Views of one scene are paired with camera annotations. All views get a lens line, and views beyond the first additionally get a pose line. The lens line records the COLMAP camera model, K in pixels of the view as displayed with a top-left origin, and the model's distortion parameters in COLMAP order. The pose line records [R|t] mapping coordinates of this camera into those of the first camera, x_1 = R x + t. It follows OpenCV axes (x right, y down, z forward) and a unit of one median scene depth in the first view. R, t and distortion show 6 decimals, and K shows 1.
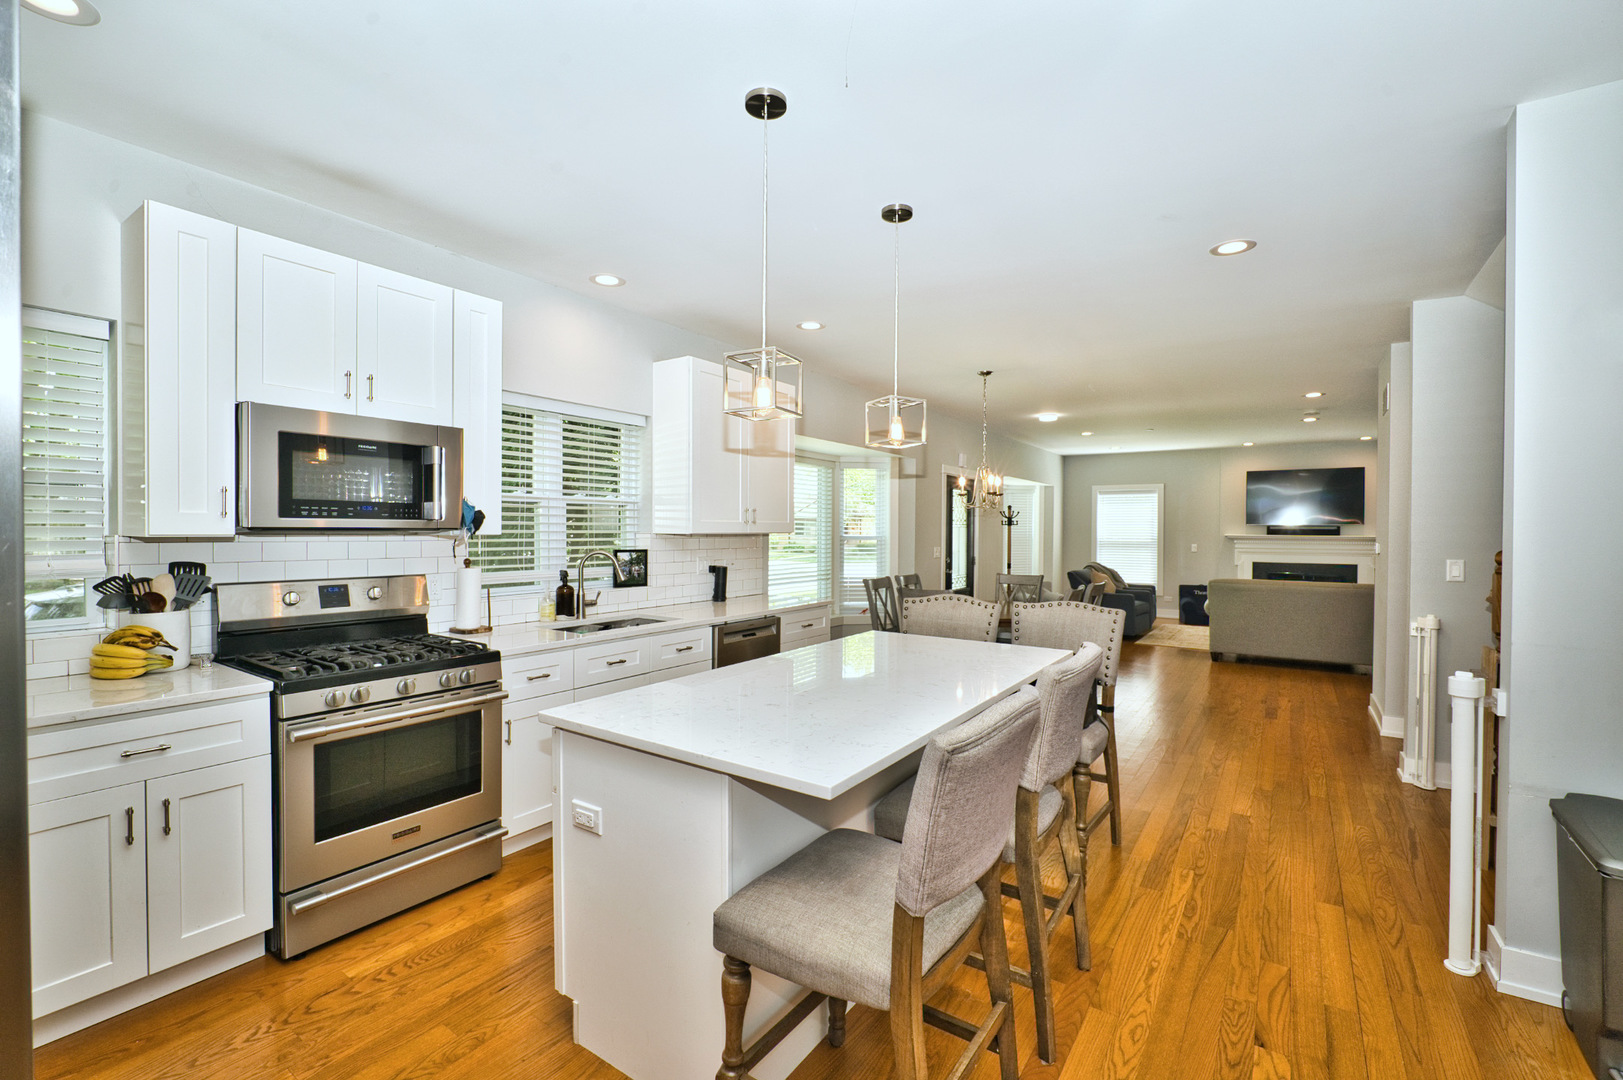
lens RADIAL K [[702.5, 0, 806.8], [0, 702.5, 537.5], [0, 0, 1]] dist [-0.017651, 0.001105]
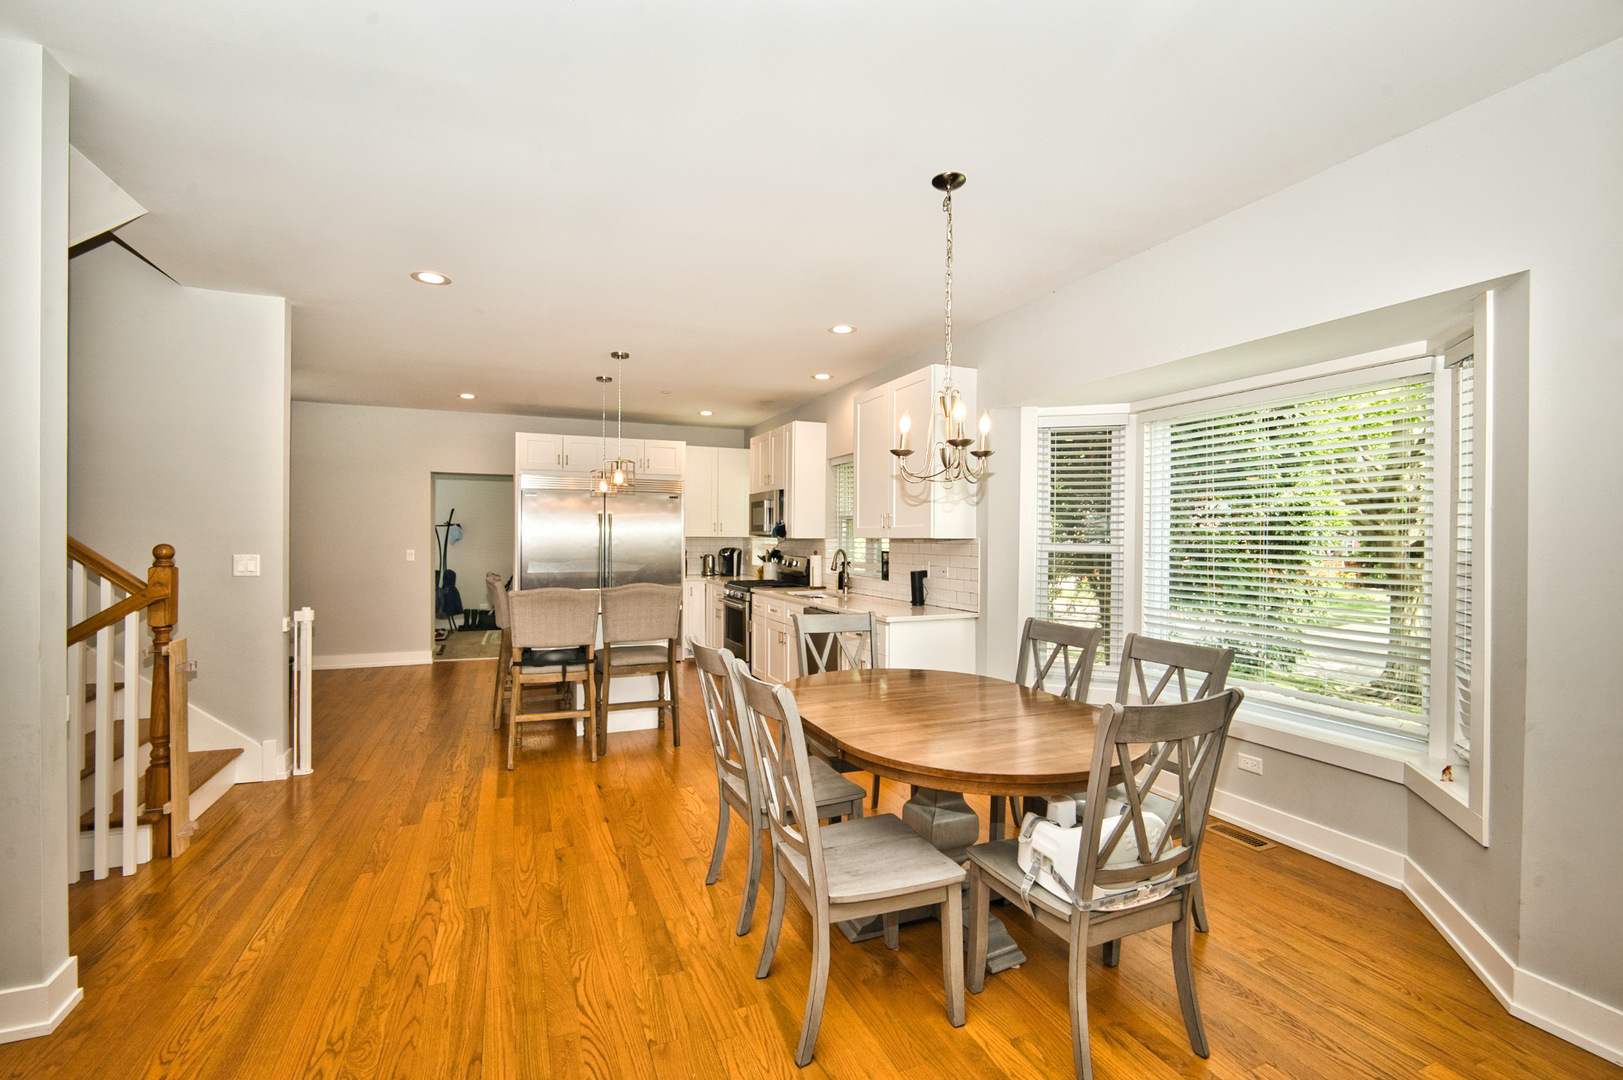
lens RADIAL K [[702.5, 0, 806.8], [0, 702.5, 537.5], [0, 0, 1]] dist [-0.017651, 0.001105]
pose [[-0.535973, -0.008687, -0.844191, 1.034833], [-0.017883, 0.999840, 0.001065, -0.007059], [0.844046, 0.015668, -0.536042, 1.779856]]
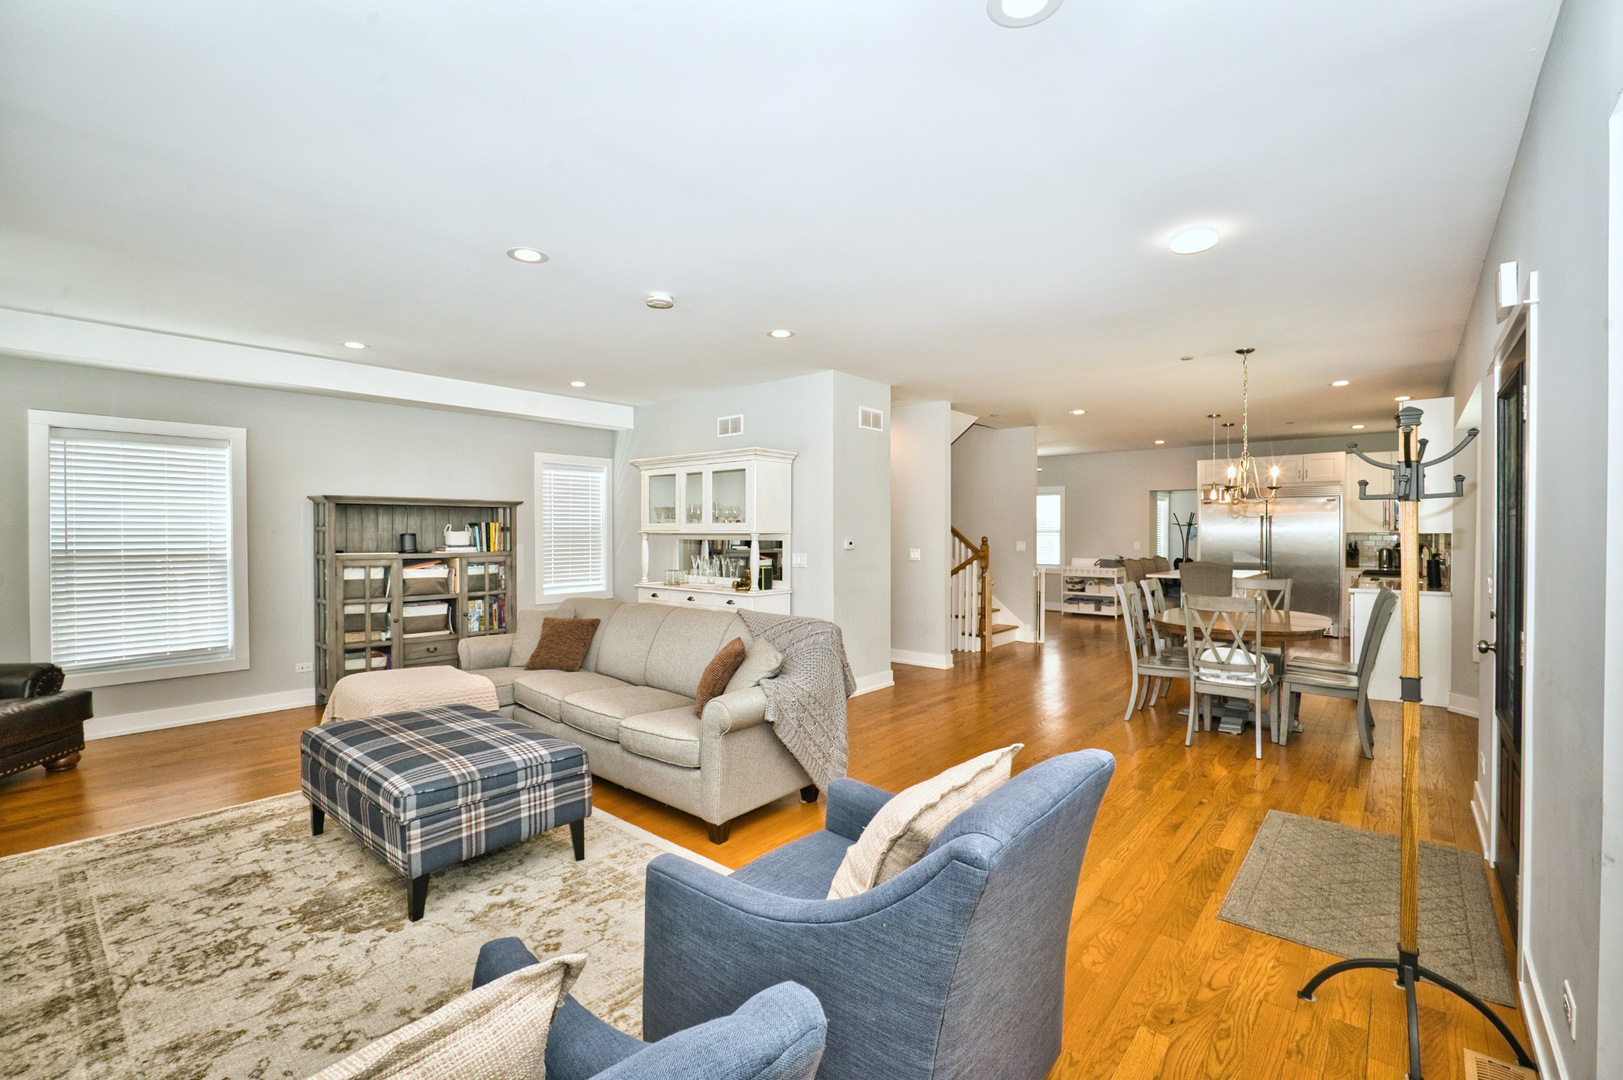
lens RADIAL K [[702.5, 0, 806.8], [0, 702.5, 537.5], [0, 0, 1]] dist [-0.017651, 0.001105]
pose [[-0.995954, -0.008451, 0.089463, 1.112014], [-0.006681, 0.999776, 0.020076, -0.019521], [-0.089613, 0.019397, -0.995788, 2.930415]]
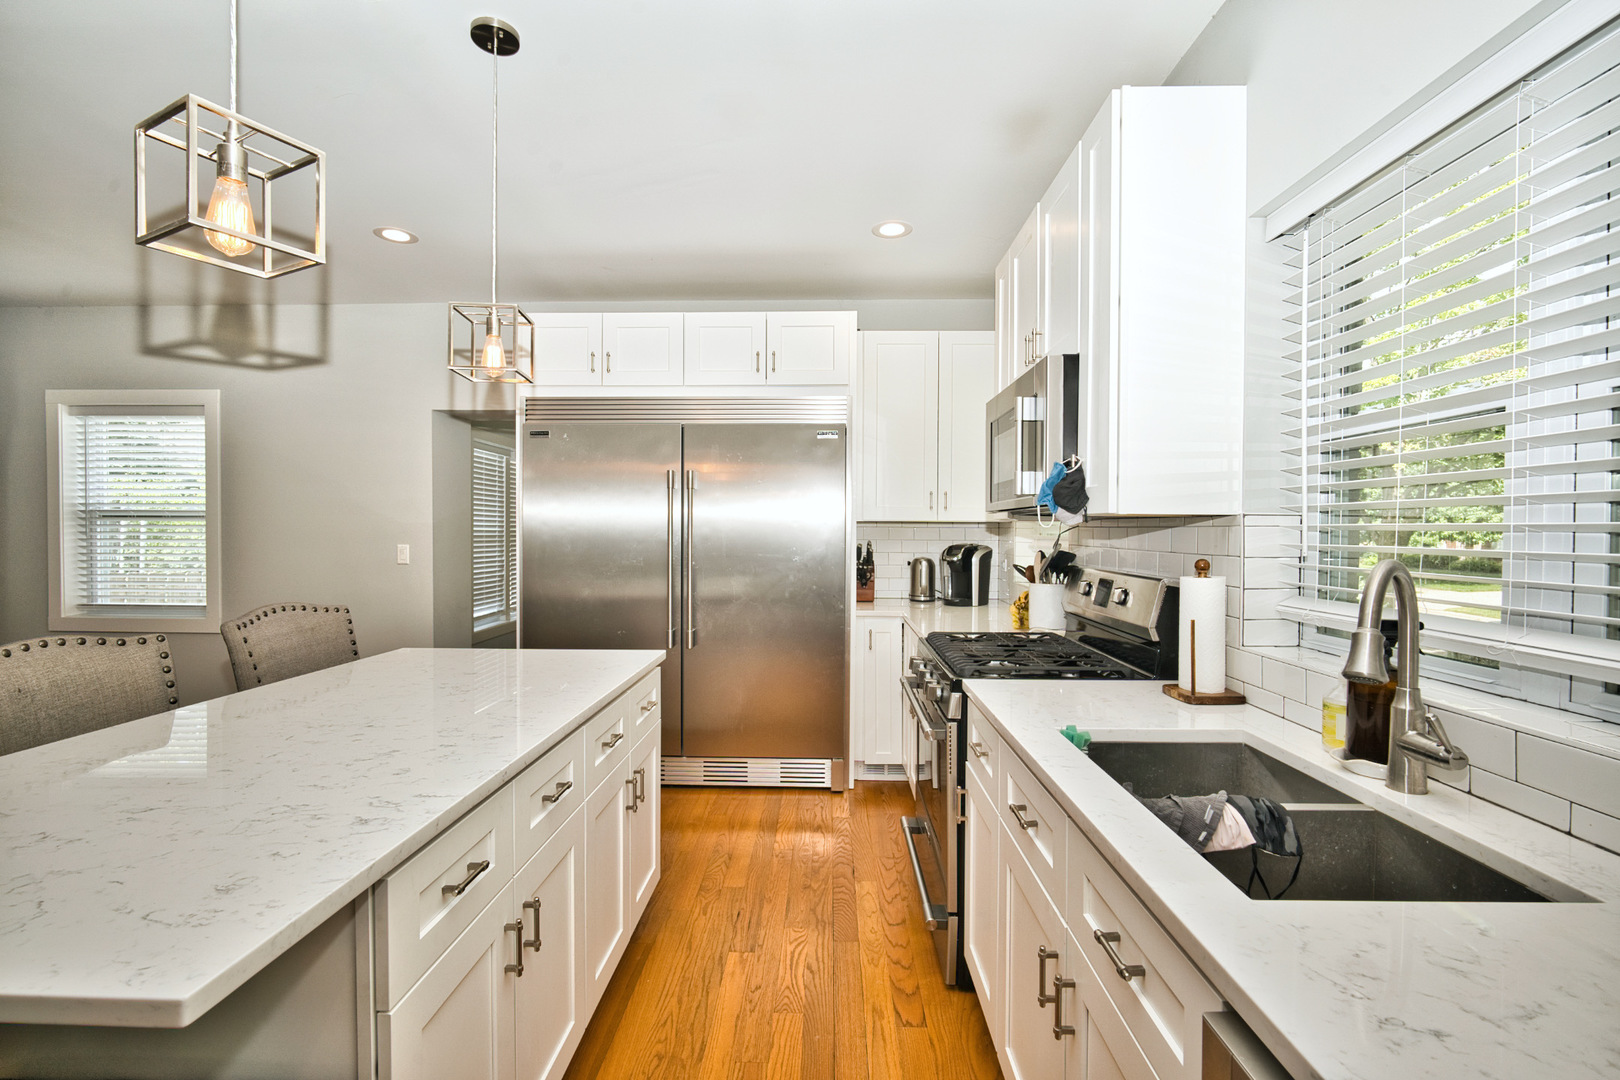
lens RADIAL K [[701.2, 0, 805.3], [0, 701.2, 537.5], [0, 0, 1]] dist [-0.017651, 0.001105]
pose [[-0.839558, -0.003152, -0.543262, 0.048170], [-0.015533, 0.999714, 0.018204, 0.007200], [0.543049, 0.023722, -0.839366, 1.123754]]
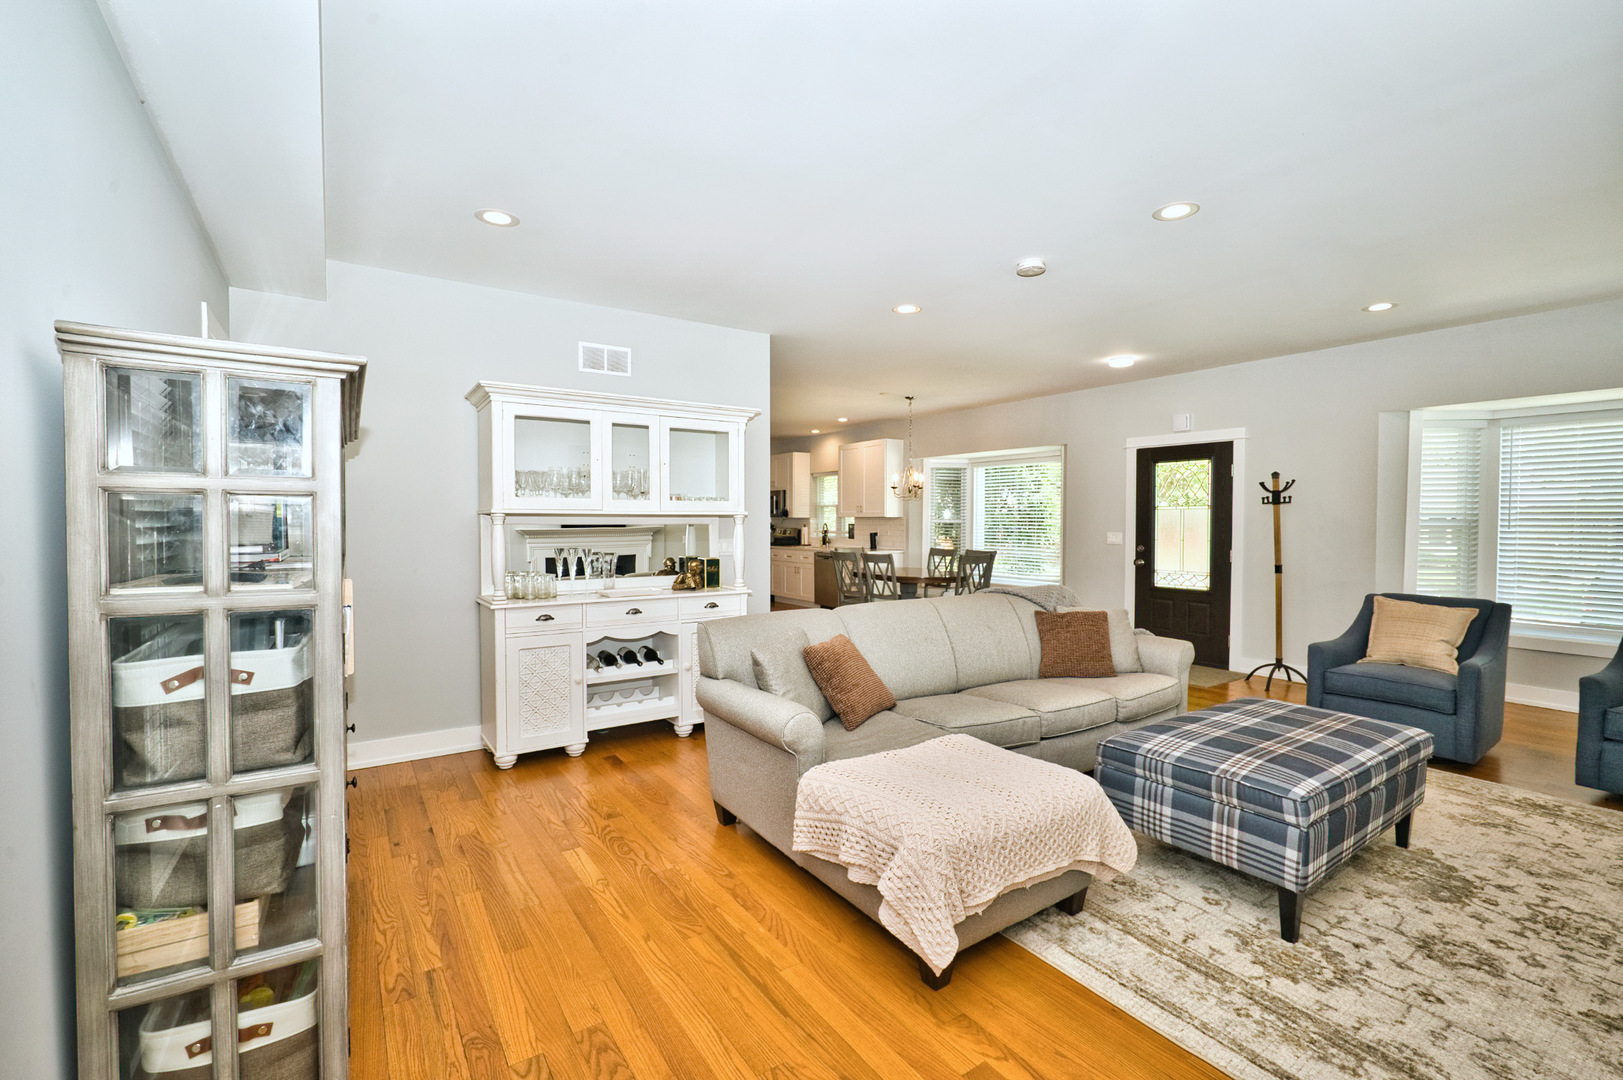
lens RADIAL K [[702.5, 0, 806.8], [0, 702.5, 537.5], [0, 0, 1]] dist [-0.017651, 0.001105]
pose [[-0.357656, 0.015507, -0.933725, 2.443092], [-0.015454, 0.999627, 0.022522, 0.013243], [0.933726, 0.022485, -0.357283, 1.987157]]
